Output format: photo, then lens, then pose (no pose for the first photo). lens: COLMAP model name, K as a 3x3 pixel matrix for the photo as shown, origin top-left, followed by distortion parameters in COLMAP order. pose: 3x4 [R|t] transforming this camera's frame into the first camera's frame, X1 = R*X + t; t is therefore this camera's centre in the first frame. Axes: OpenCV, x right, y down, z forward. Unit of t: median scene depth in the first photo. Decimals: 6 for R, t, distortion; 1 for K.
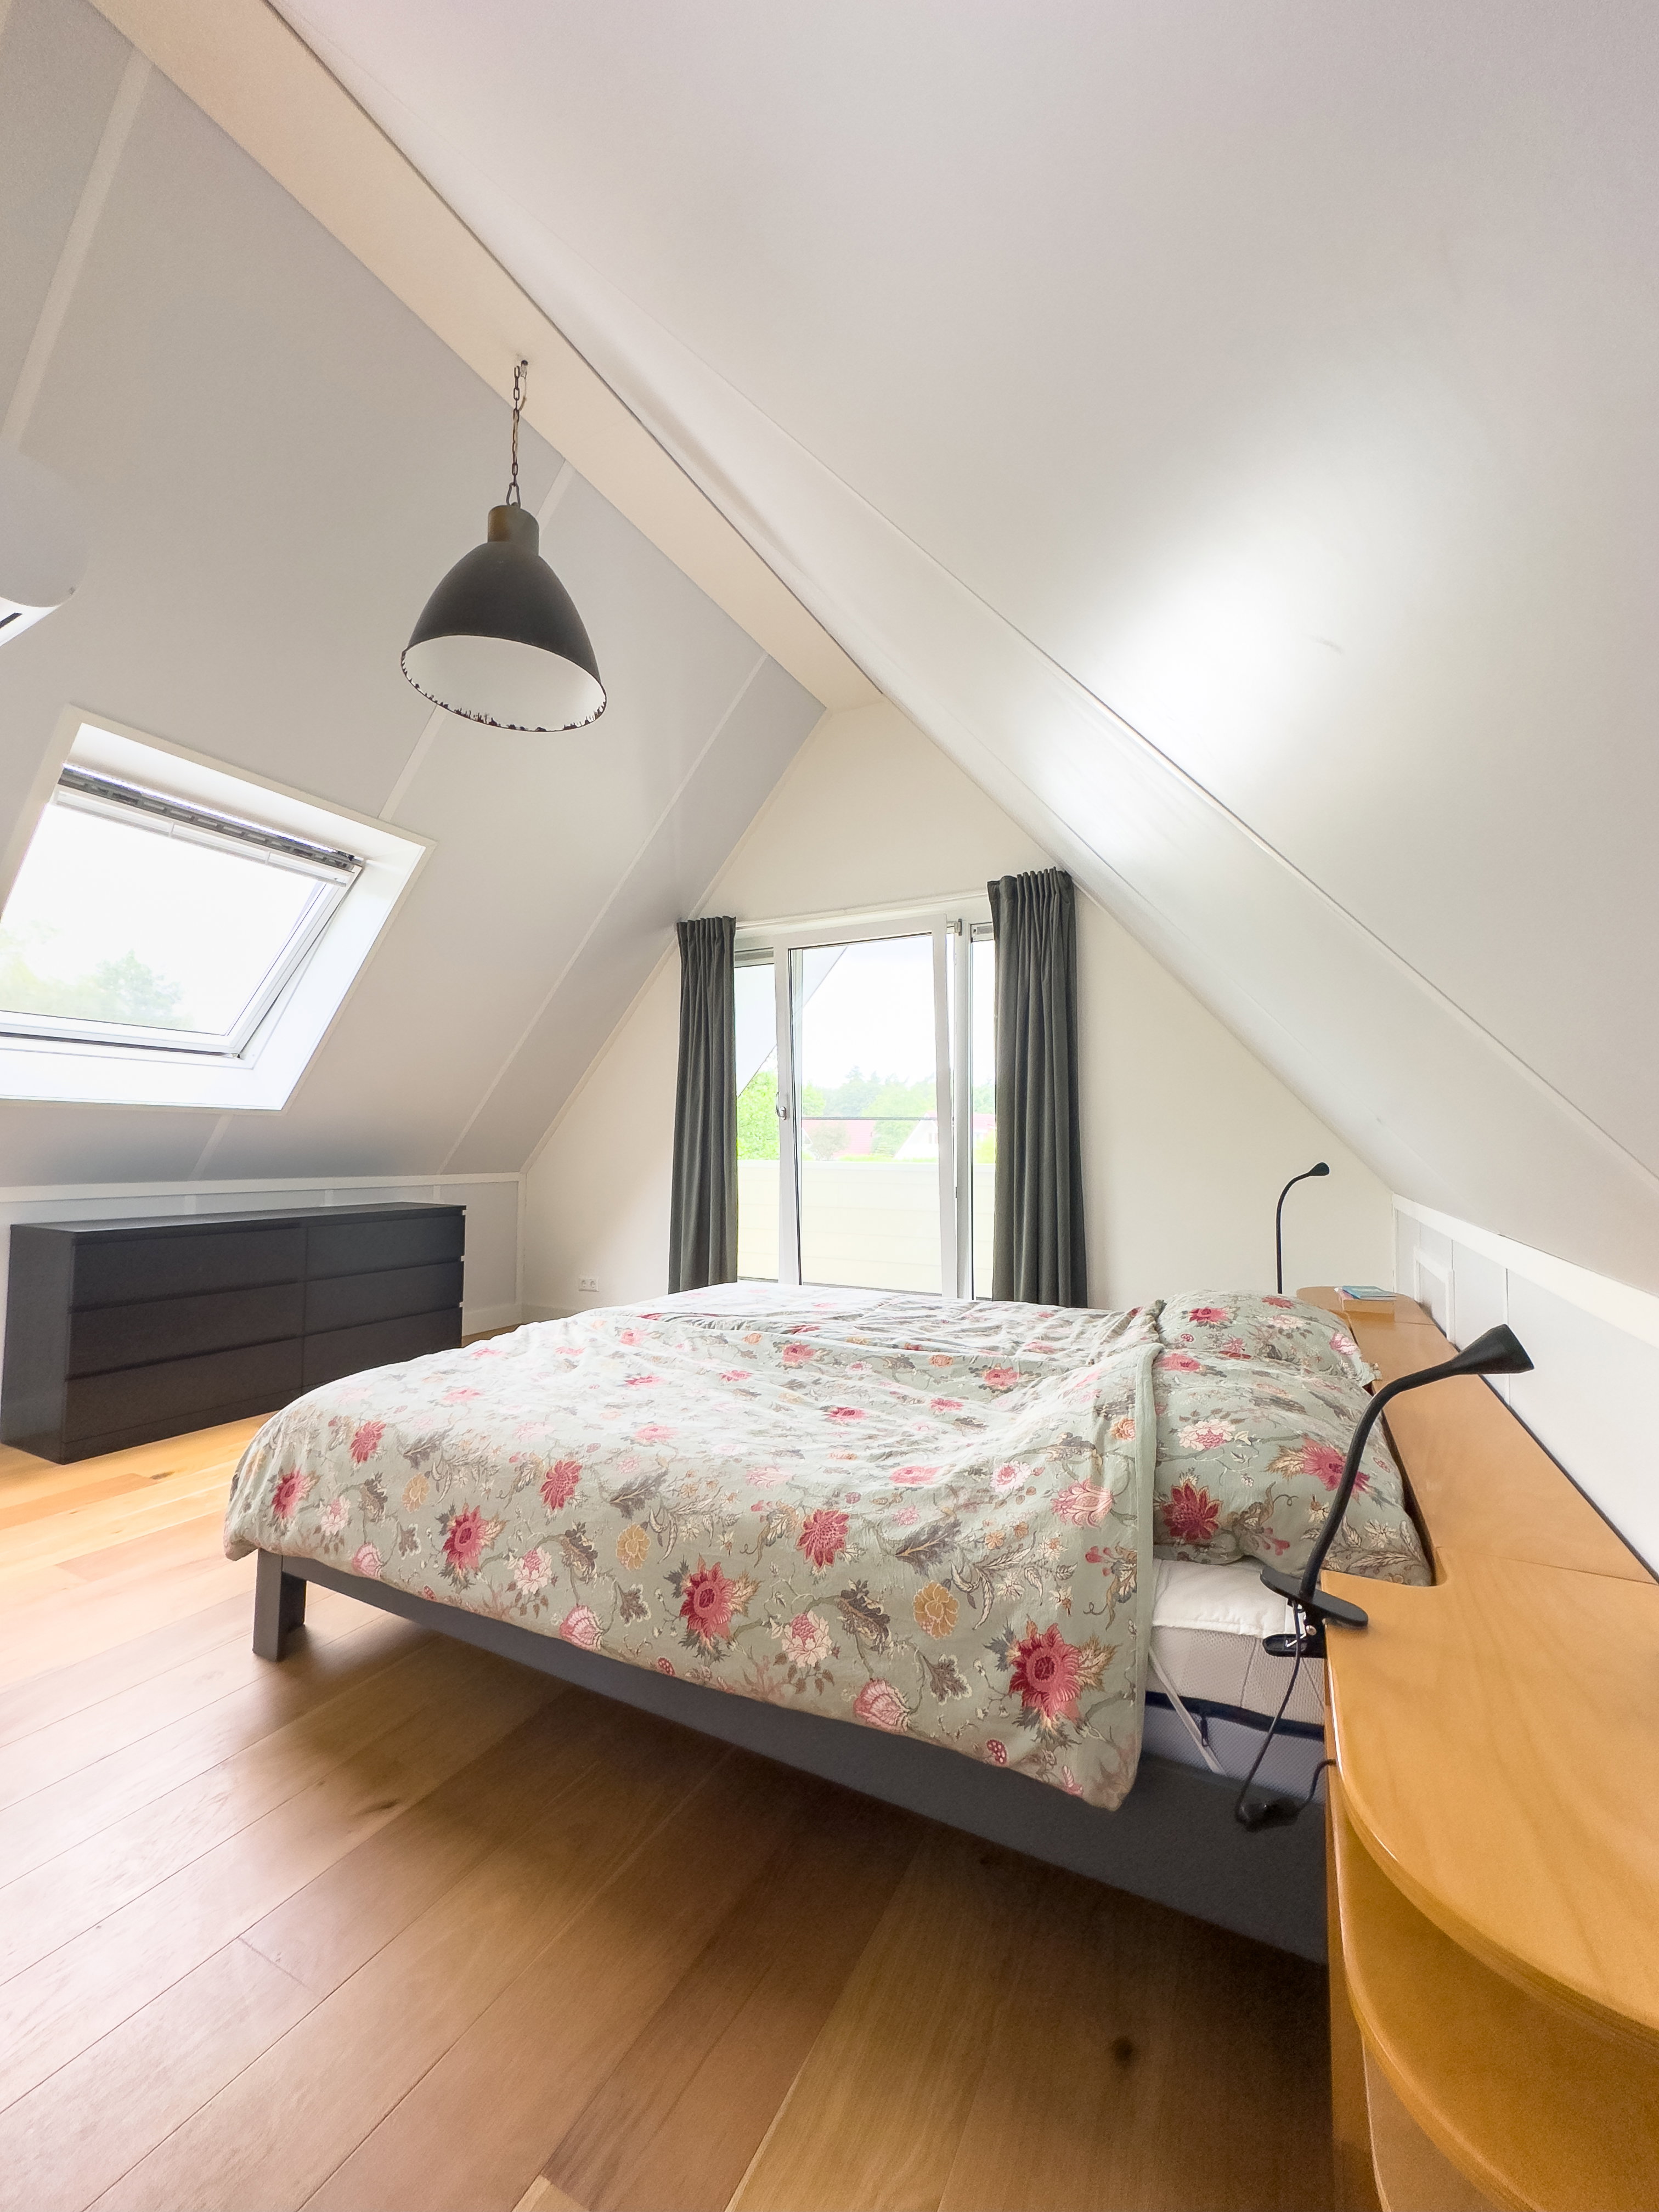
lens RADIAL K [[855.1, 0, 842.8], [0, 855.1, 1114.9], [0, 0, 1]] dist [0.000399, -0.000291]
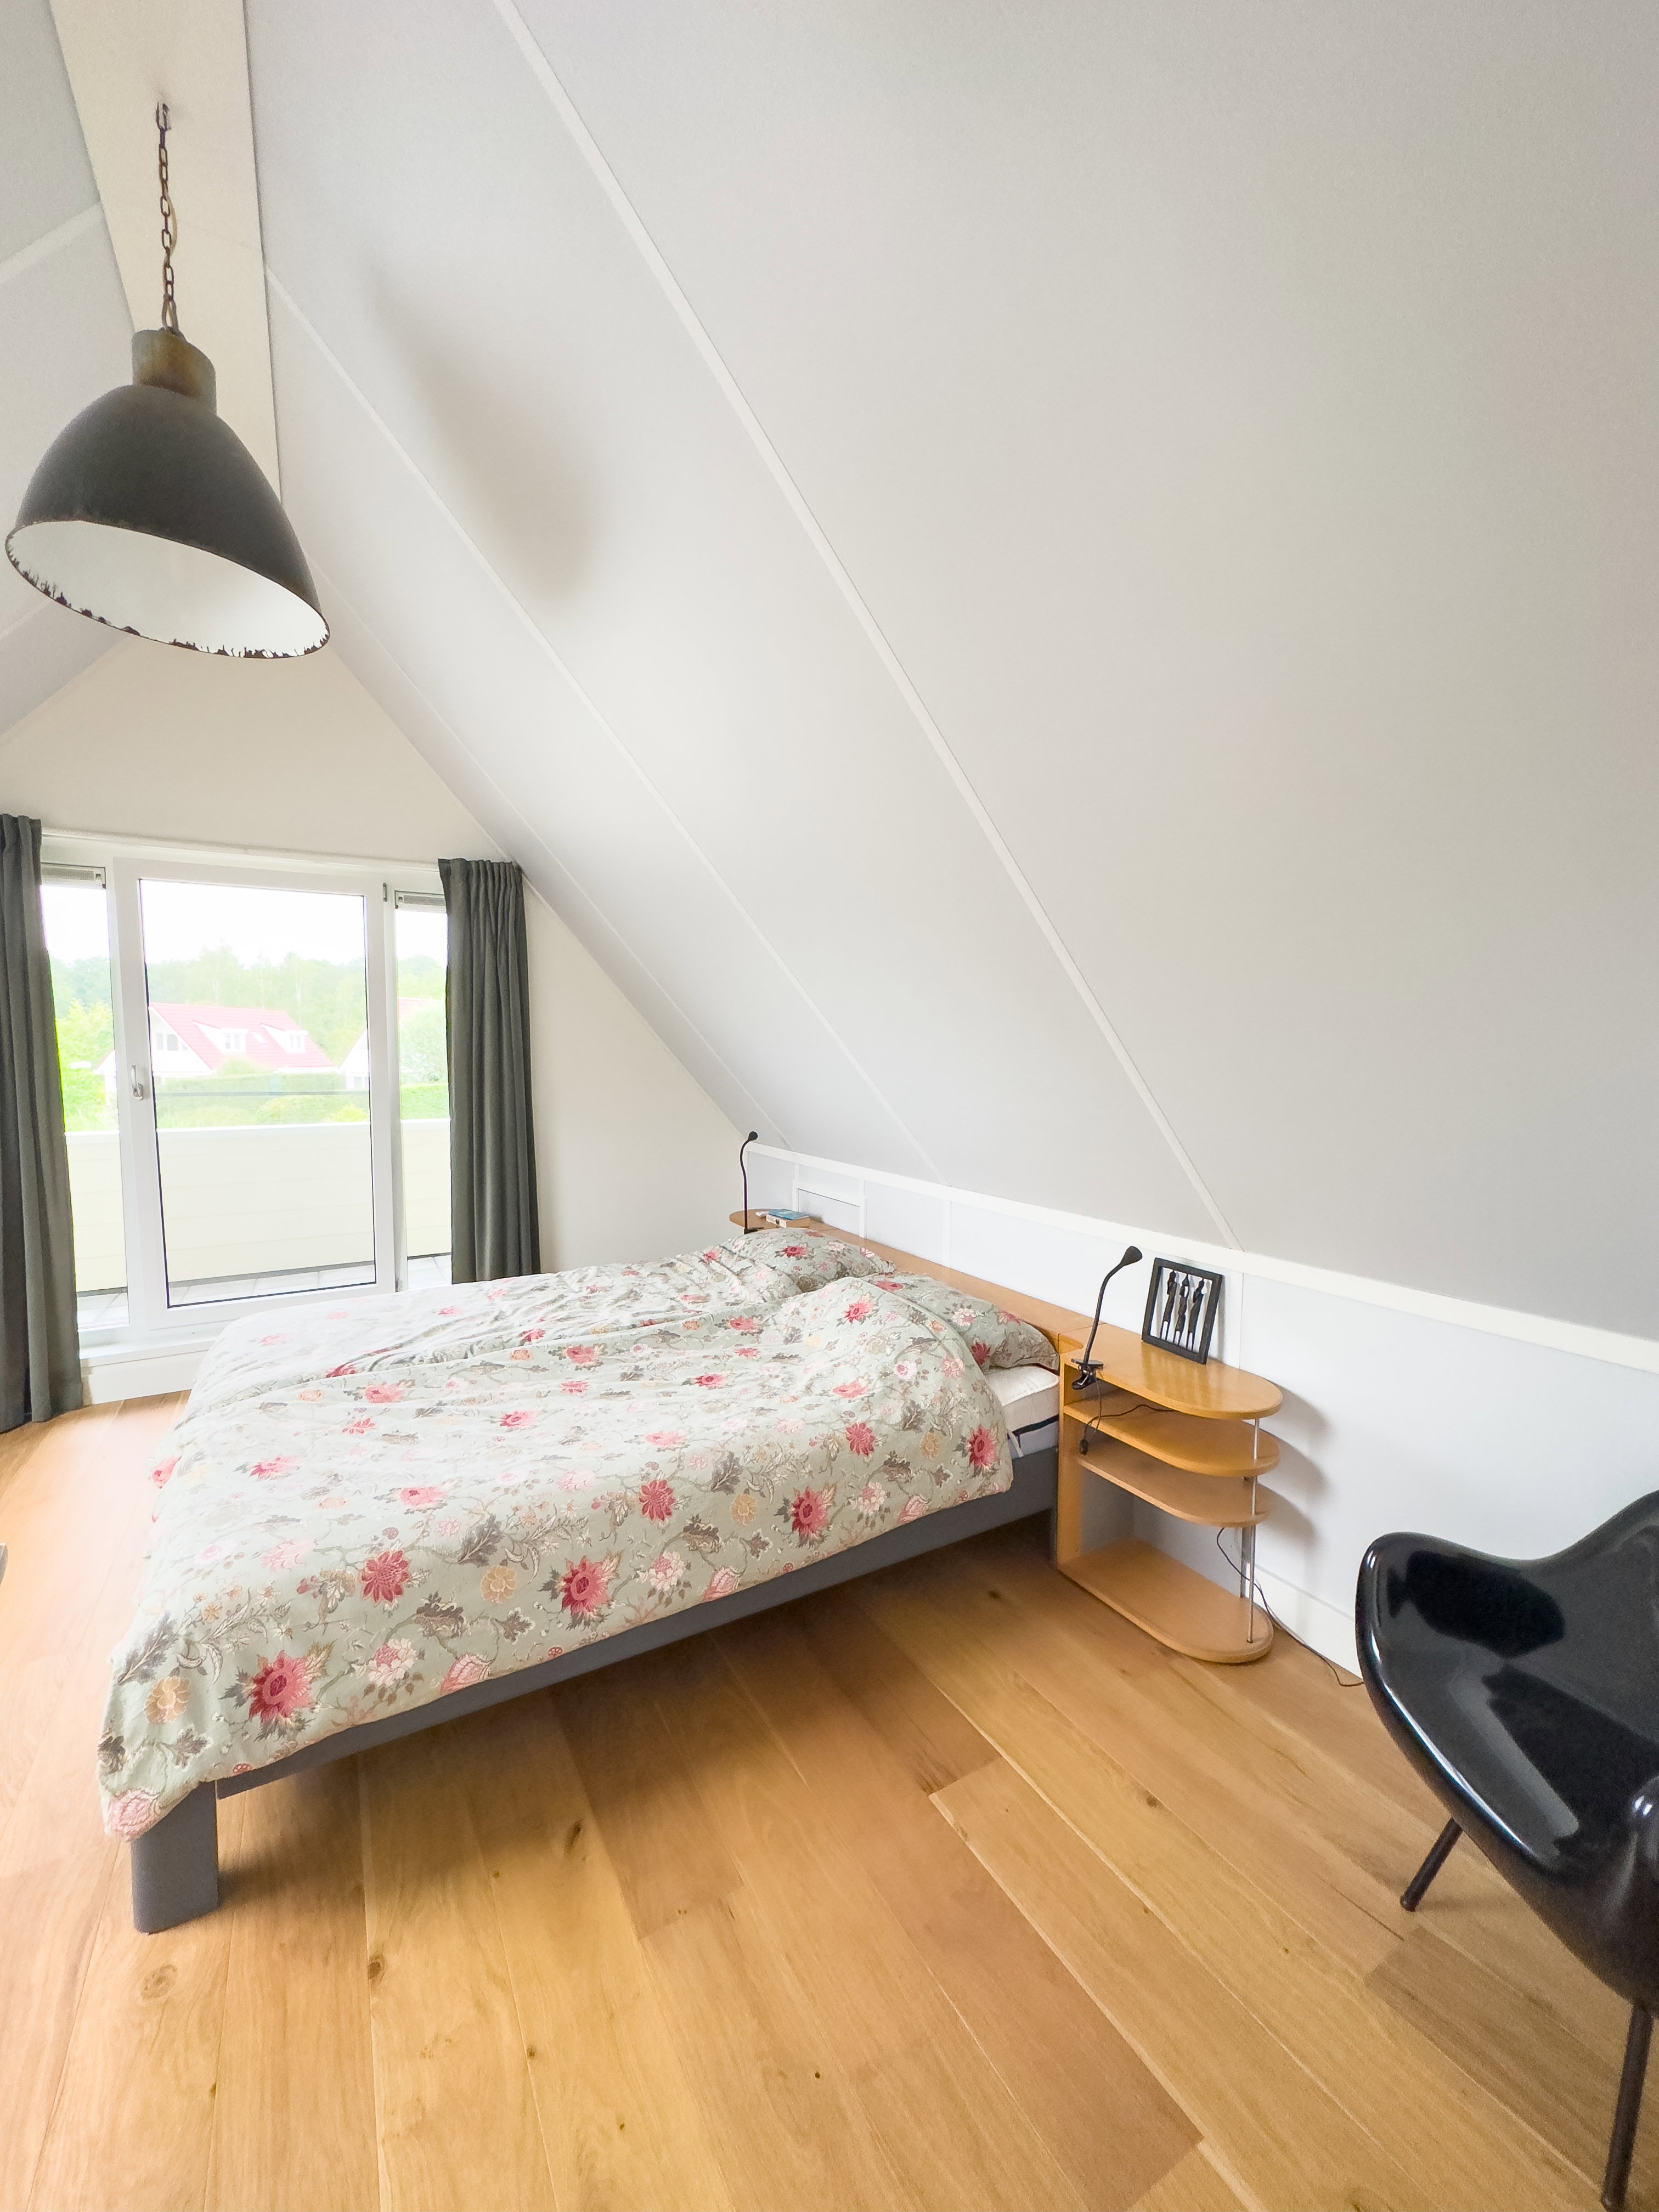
lens RADIAL K [[855.1, 0, 842.8], [0, 855.1, 1114.9], [0, 0, 1]] dist [0.000399, -0.000291]
pose [[0.553766, -0.064217, 0.830192, -1.238921], [-0.025444, 0.995251, 0.093957, -0.251699], [-0.832283, -0.073154, 0.549502, 0.162101]]
